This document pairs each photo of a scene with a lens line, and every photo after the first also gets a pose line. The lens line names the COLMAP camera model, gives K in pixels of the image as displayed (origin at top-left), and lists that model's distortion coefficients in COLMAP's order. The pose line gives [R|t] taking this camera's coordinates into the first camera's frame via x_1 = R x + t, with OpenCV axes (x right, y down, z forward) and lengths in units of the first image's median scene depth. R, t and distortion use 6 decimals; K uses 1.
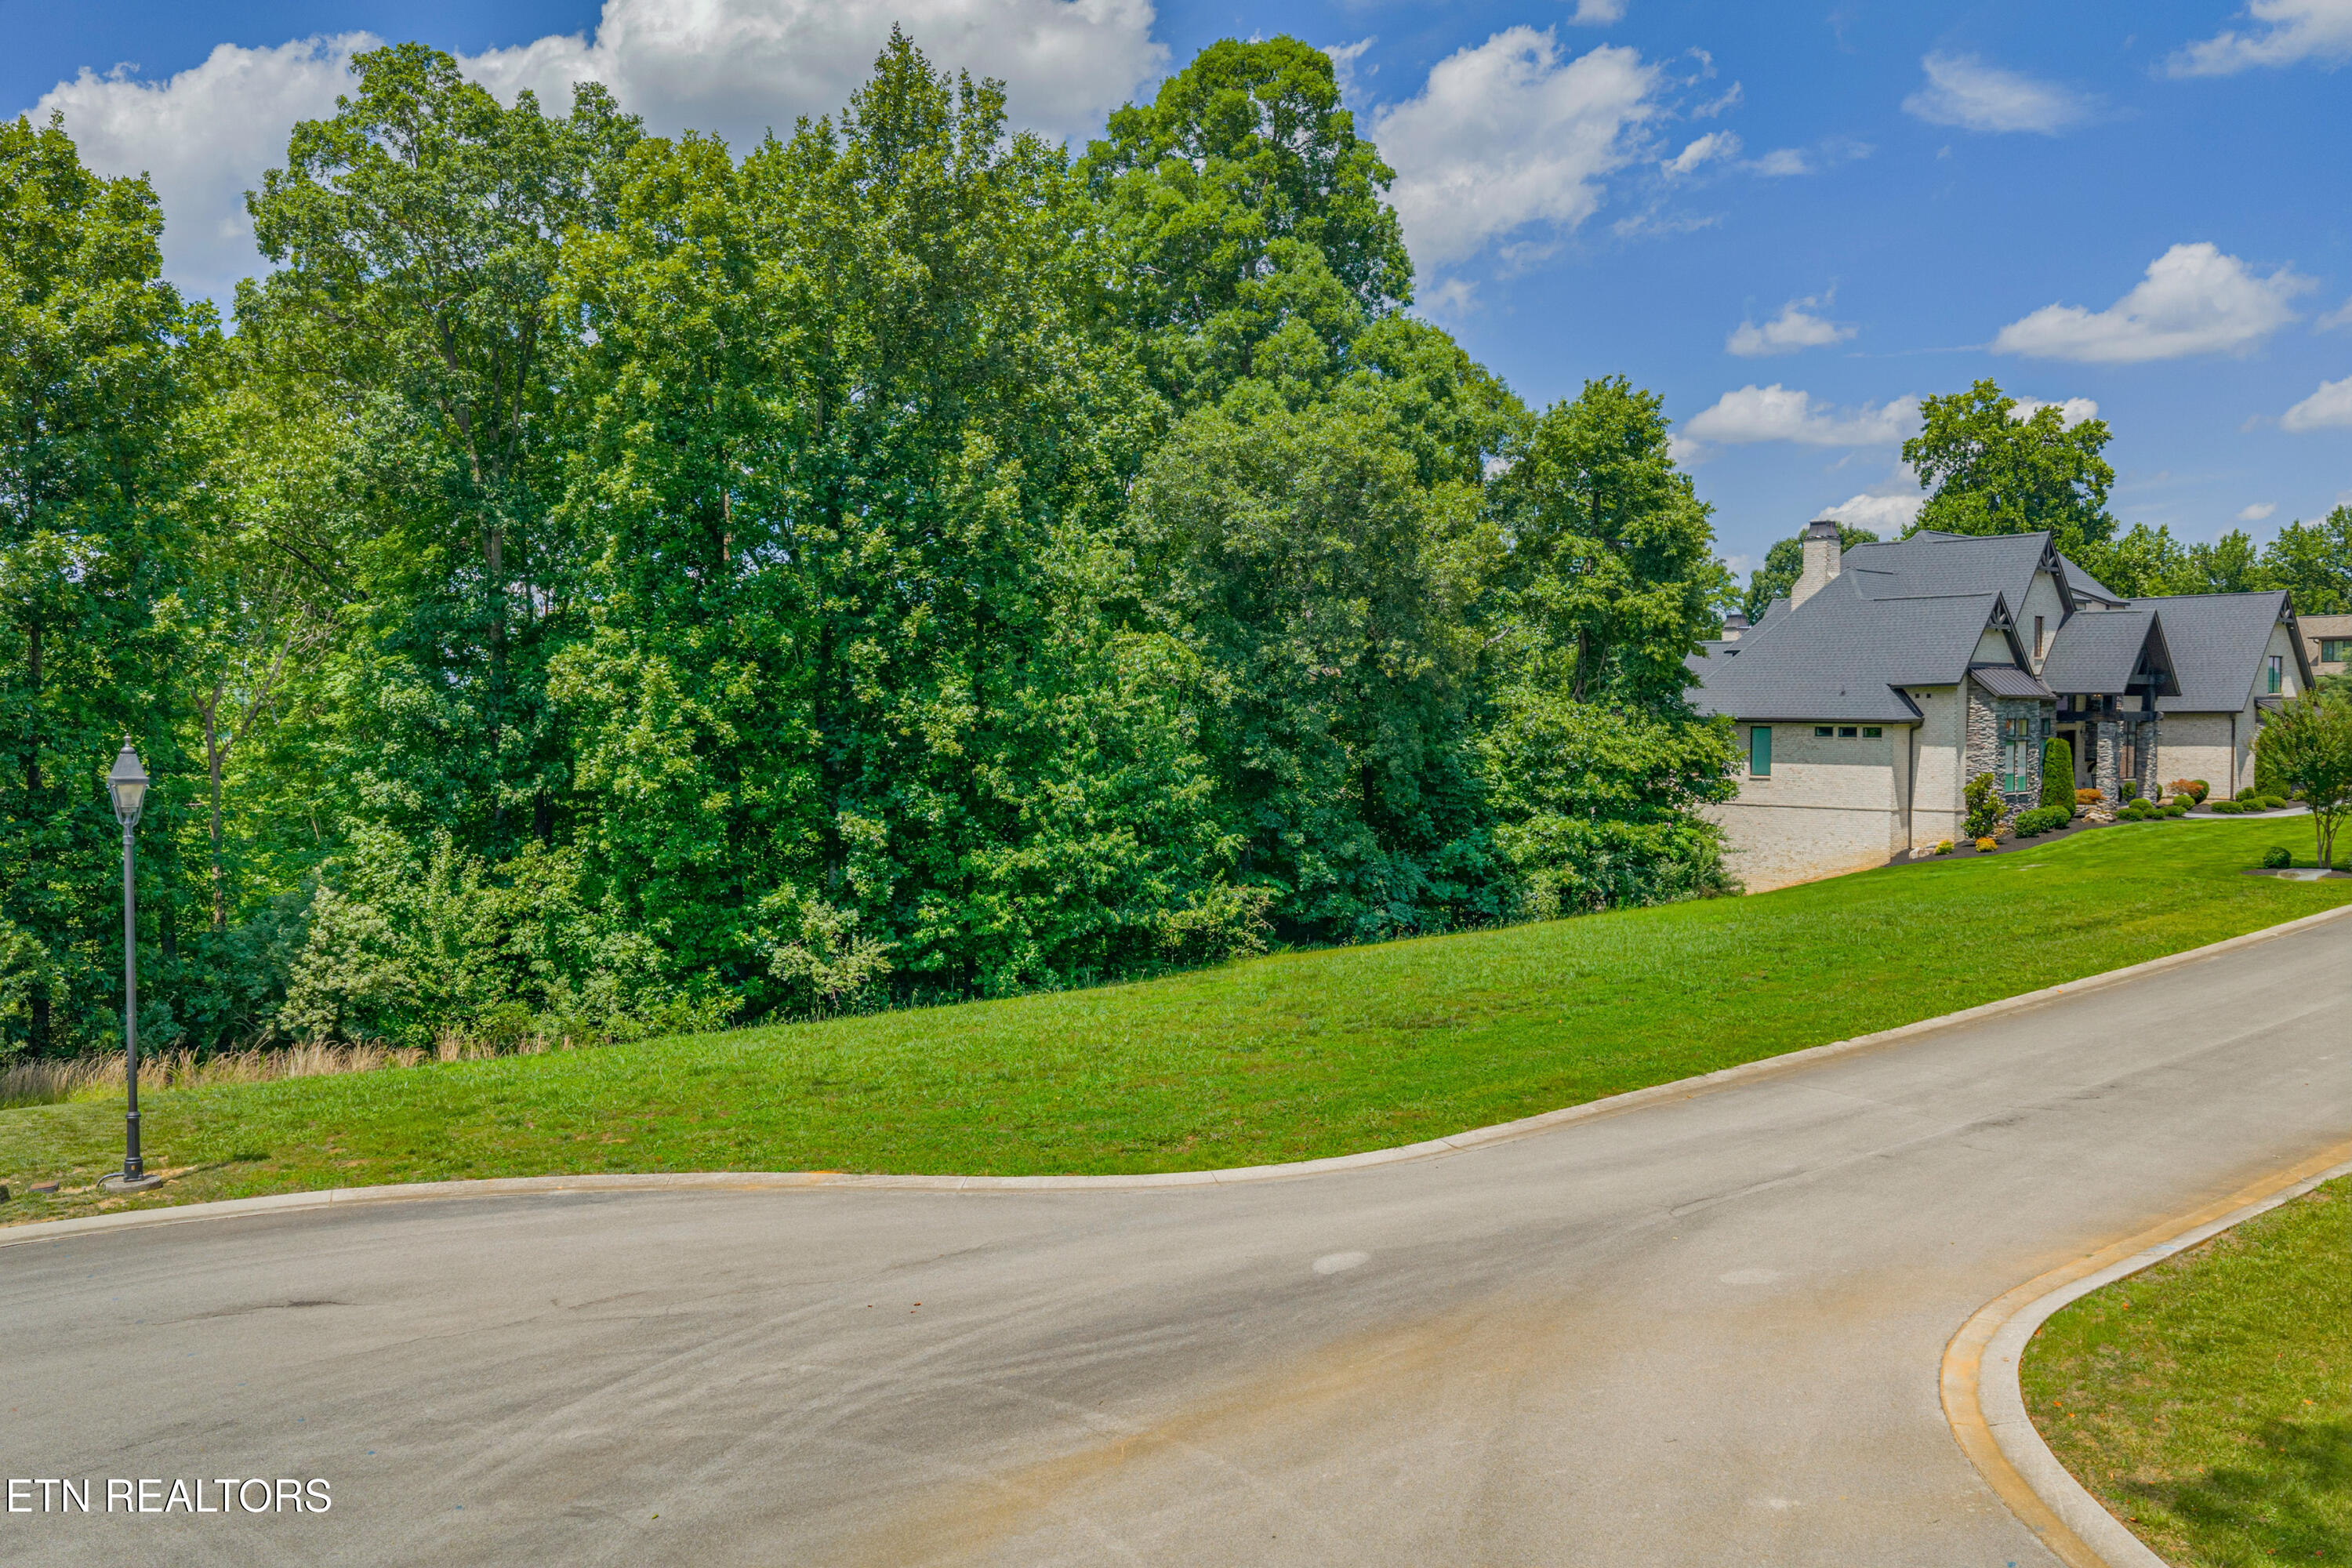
lens RADIAL K [[1939.7, 0, 1209.0], [0, 1939.7, 797.1], [0, 0, 1]] dist [0.025373, -0.039293]
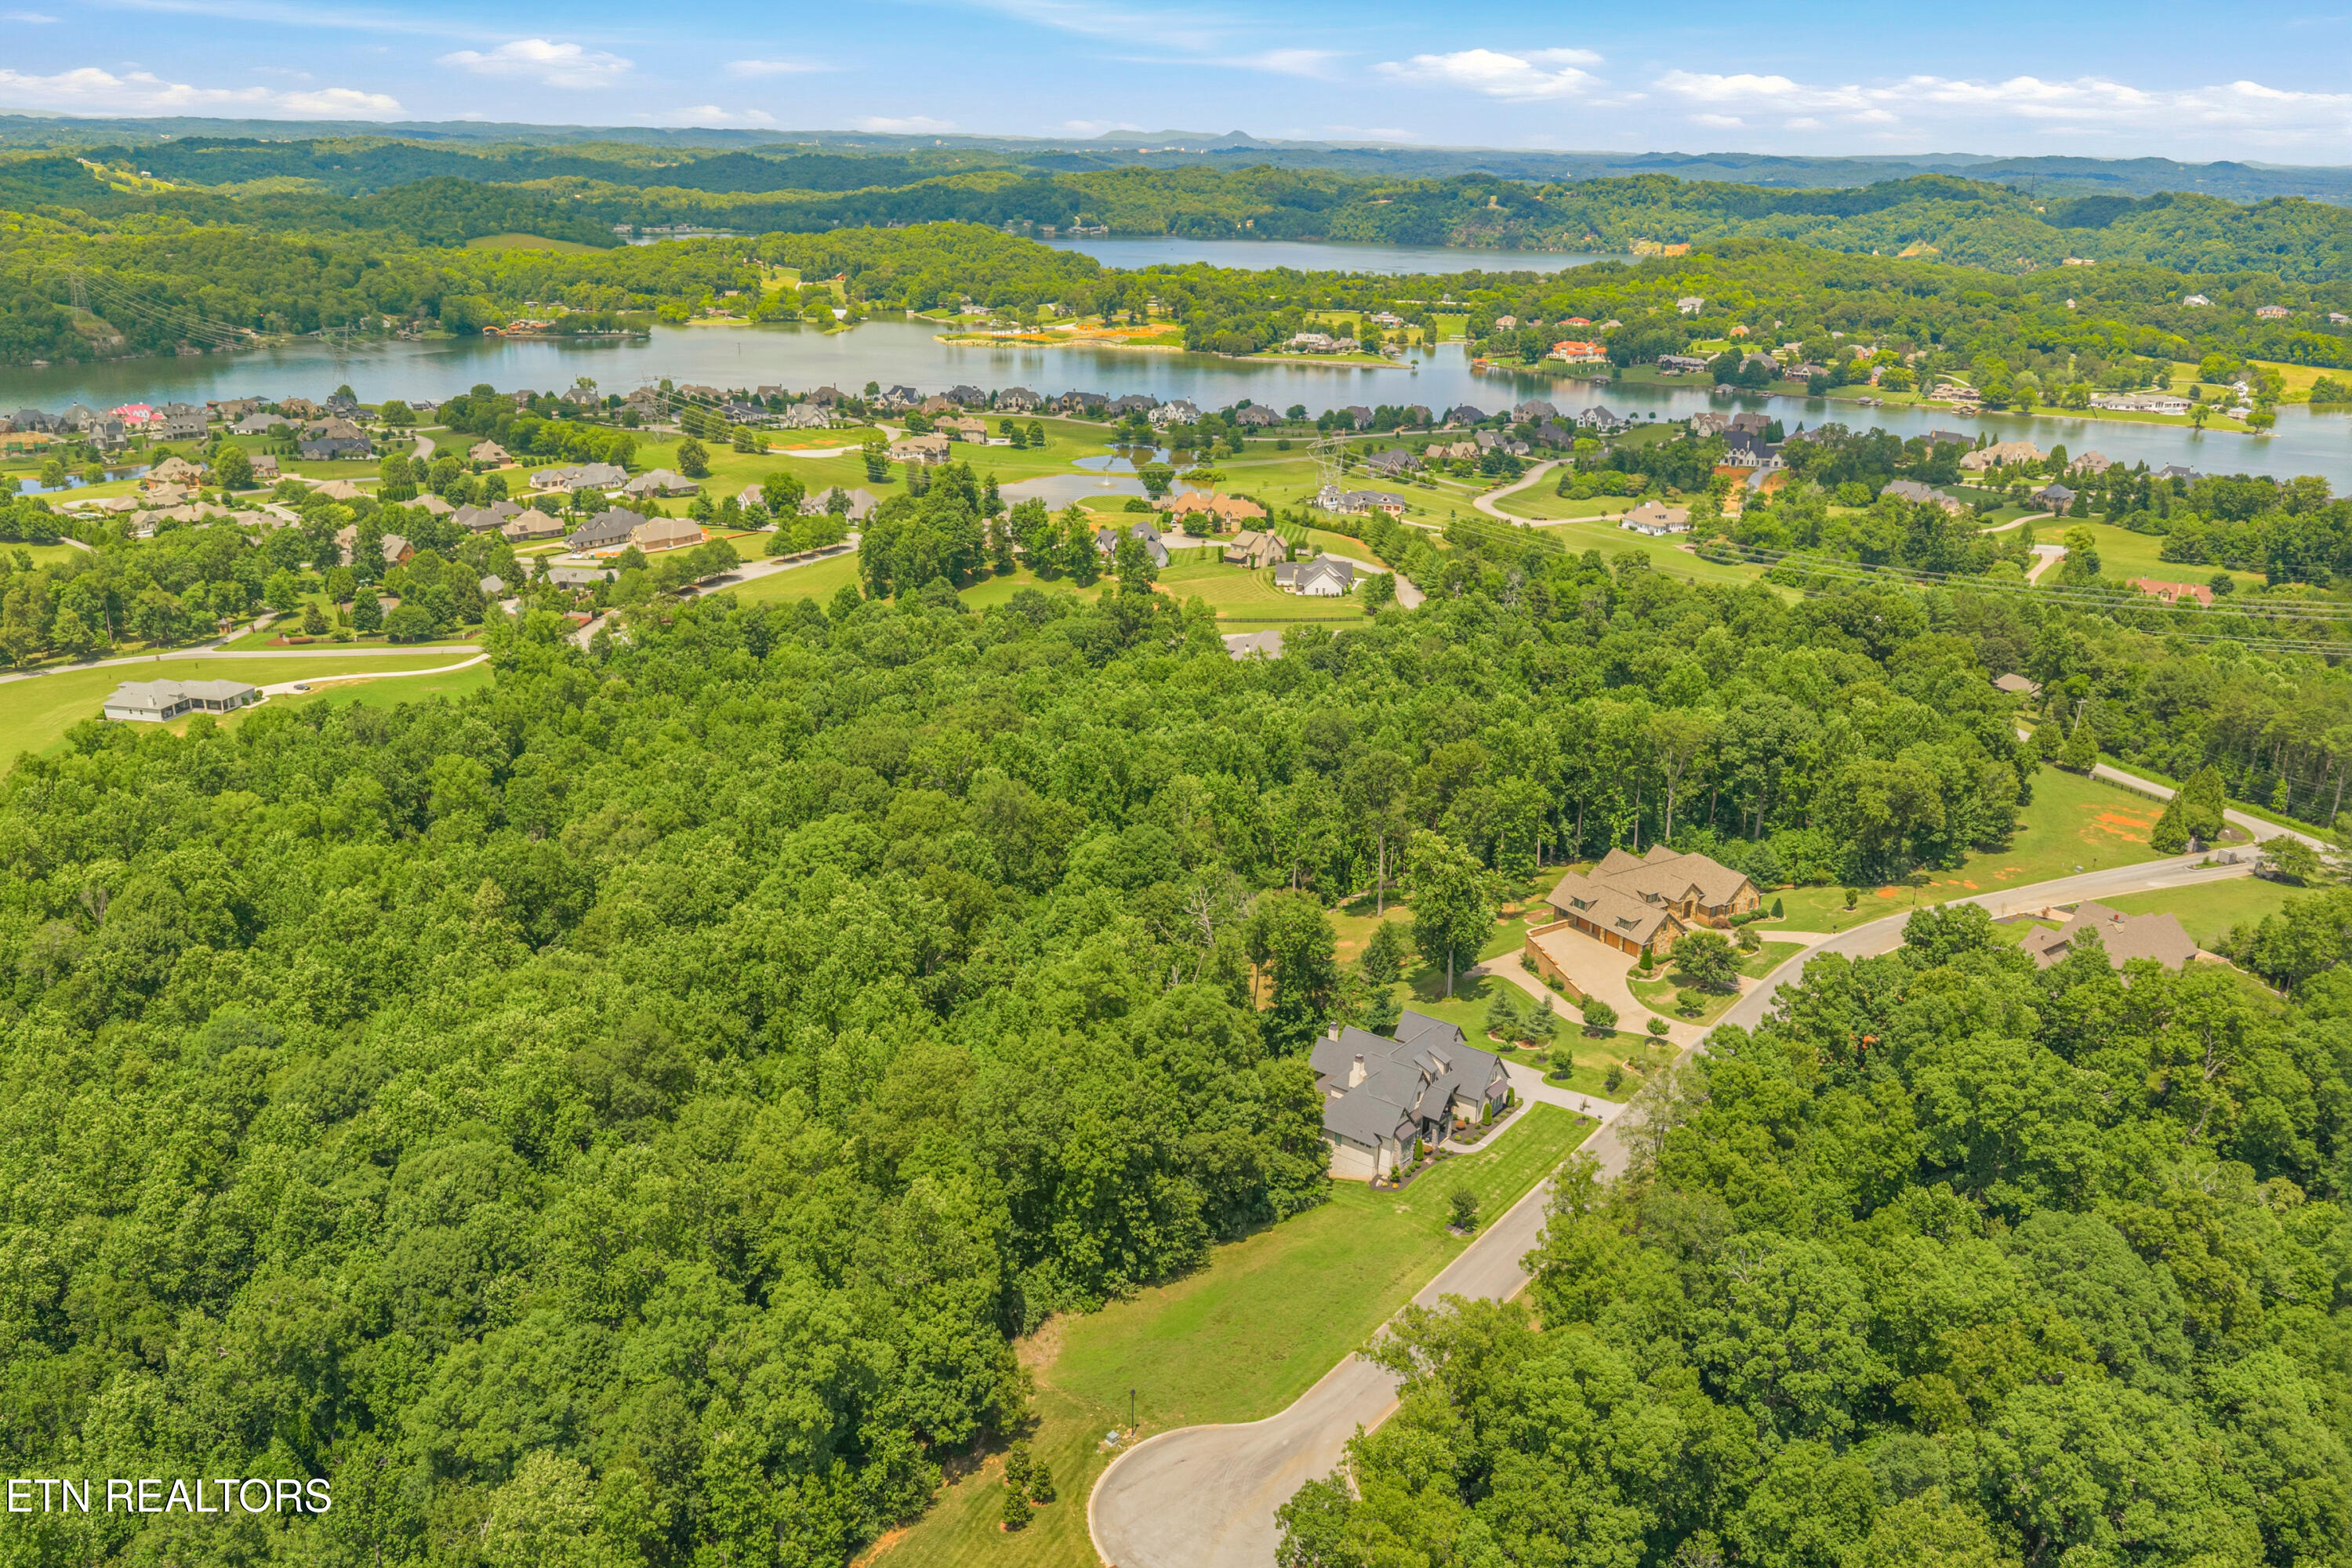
lens RADIAL K [[1939.7, 0, 1187.4], [0, 1939.7, 790.1], [0, 0, 1]] dist [0.025373, -0.039293]
pose [[0.983377, -0.047457, 0.175263, -1.508271], [-0.003227, 0.960521, 0.278188, -4.307077], [-0.181546, -0.274129, 0.944402, -5.531071]]
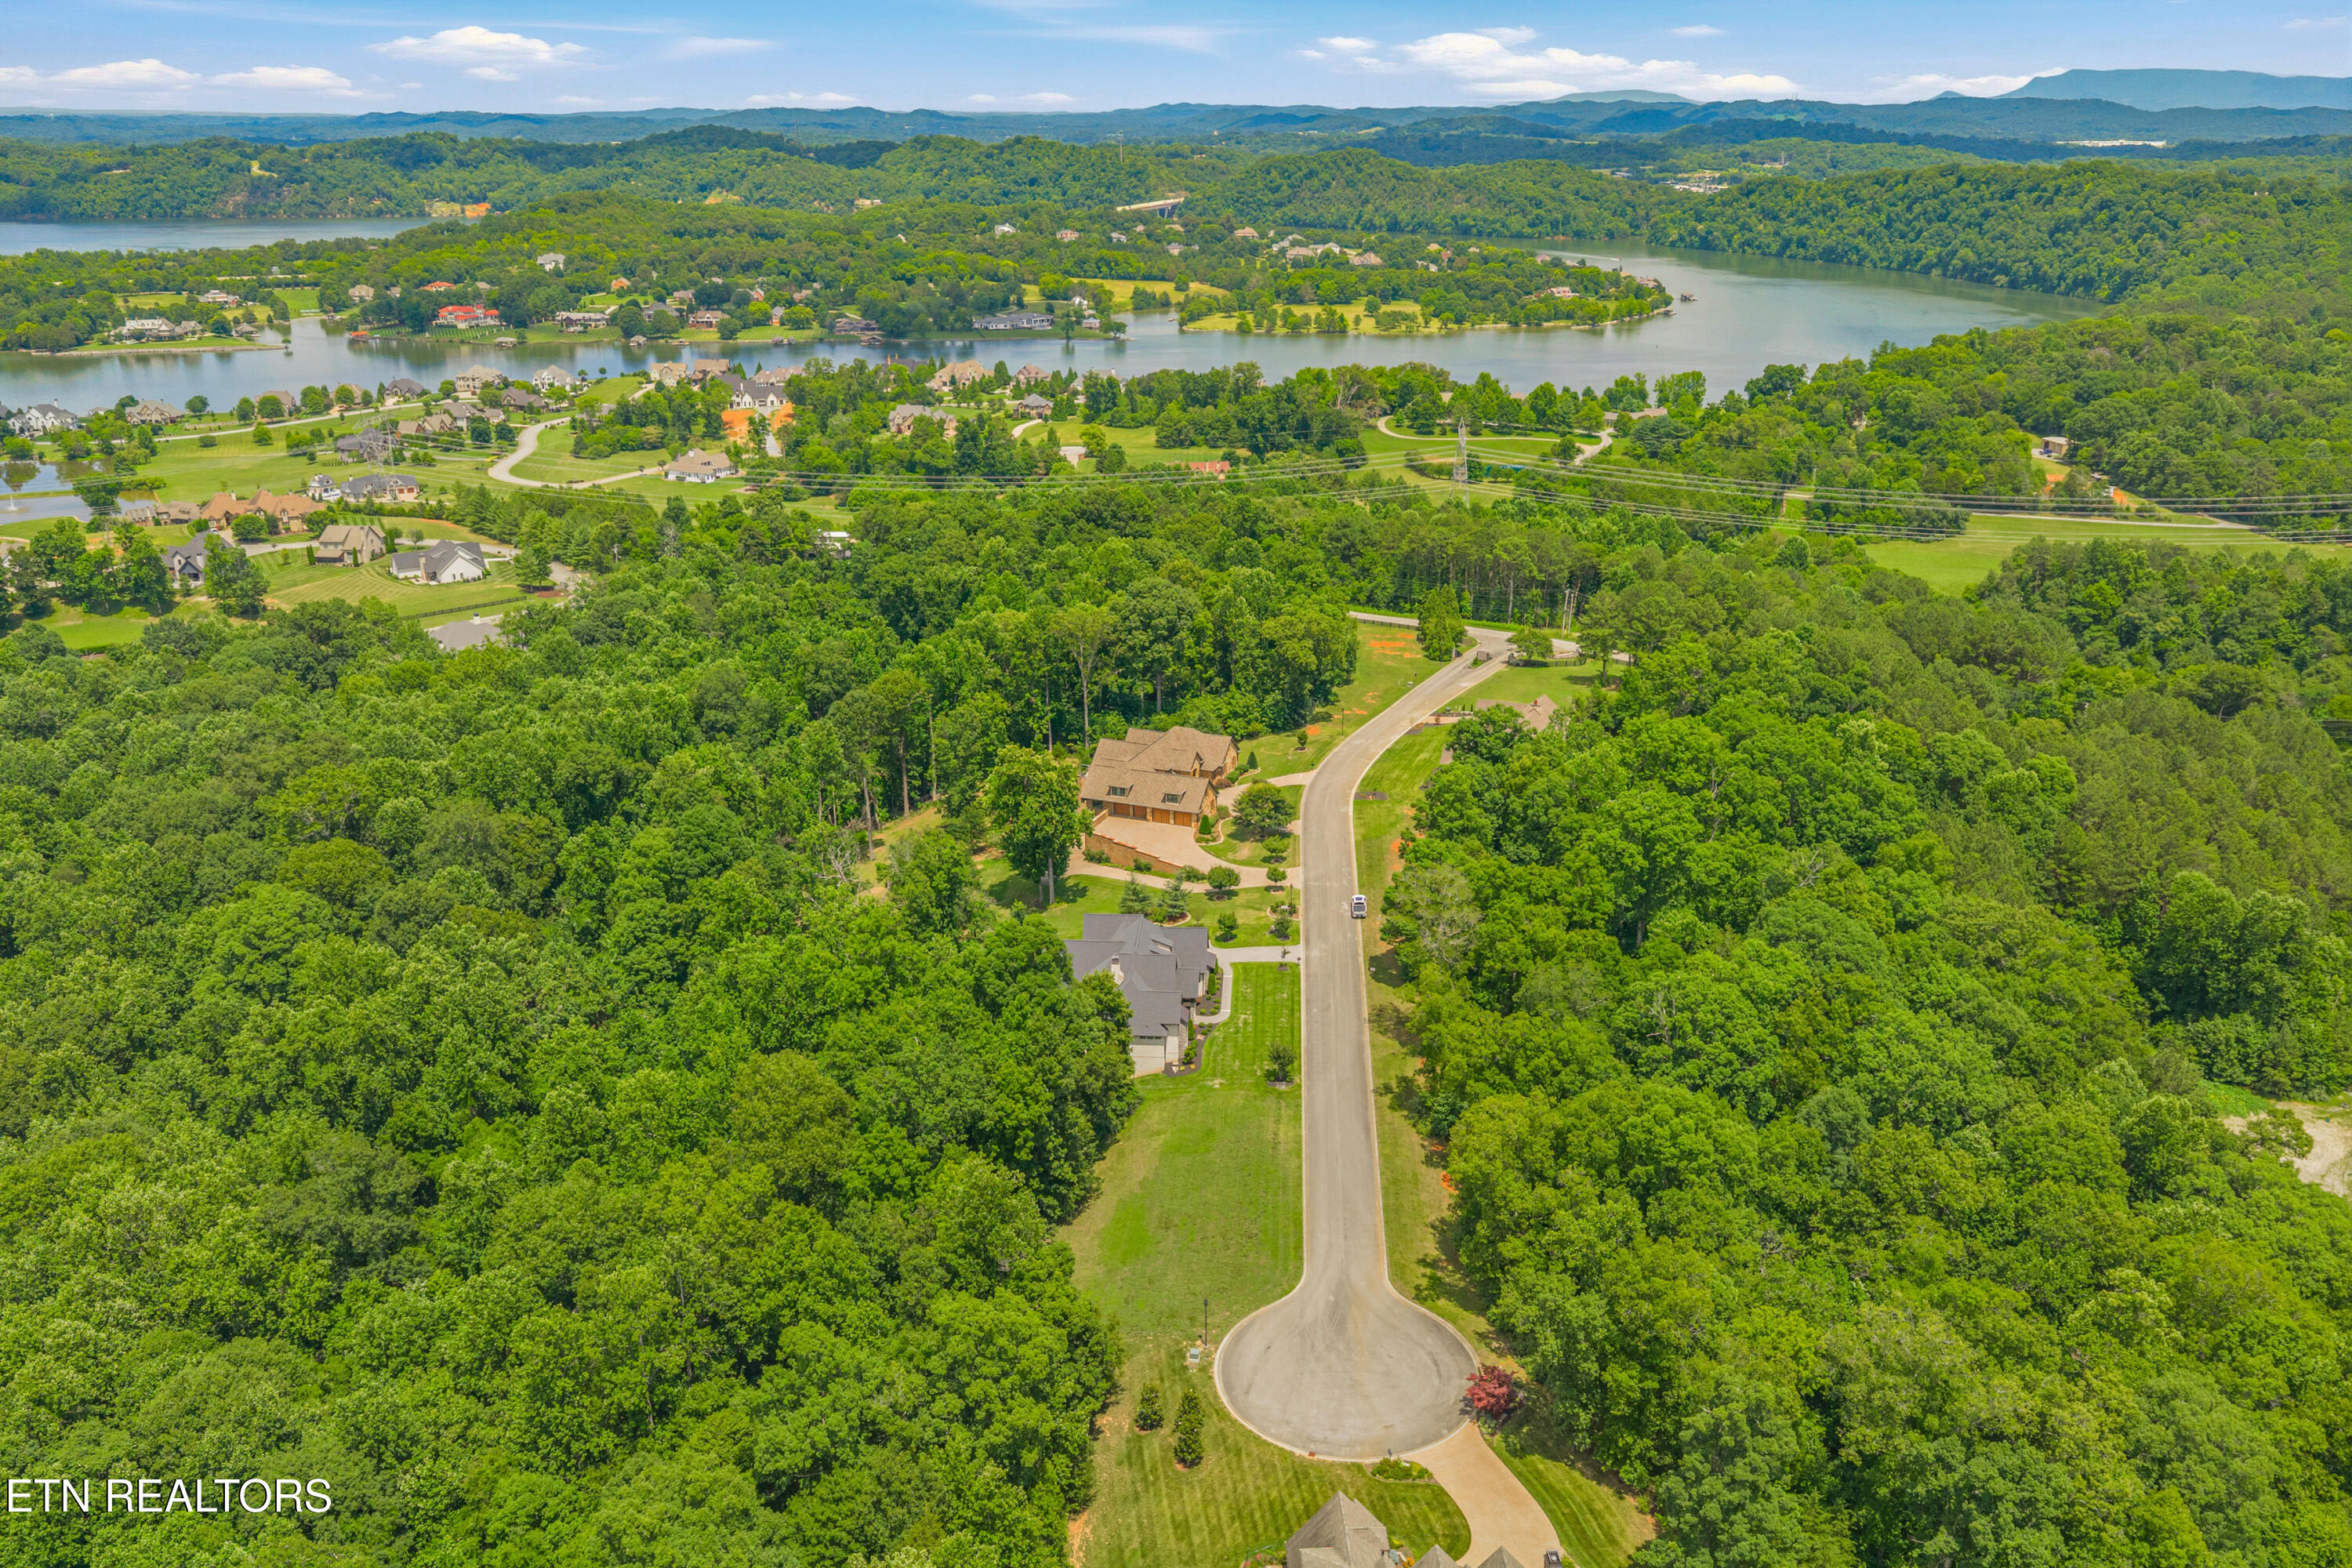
lens RADIAL K [[1939.7, 0, 1177.8], [0, 1939.7, 789.0], [0, 0, 1]] dist [0.025373, -0.039293]
pose [[0.709348, -0.242611, 0.661790, -5.000906], [0.039148, 0.951008, 0.306677, -4.144204], [-0.703771, -0.191633, 0.684093, -3.698592]]
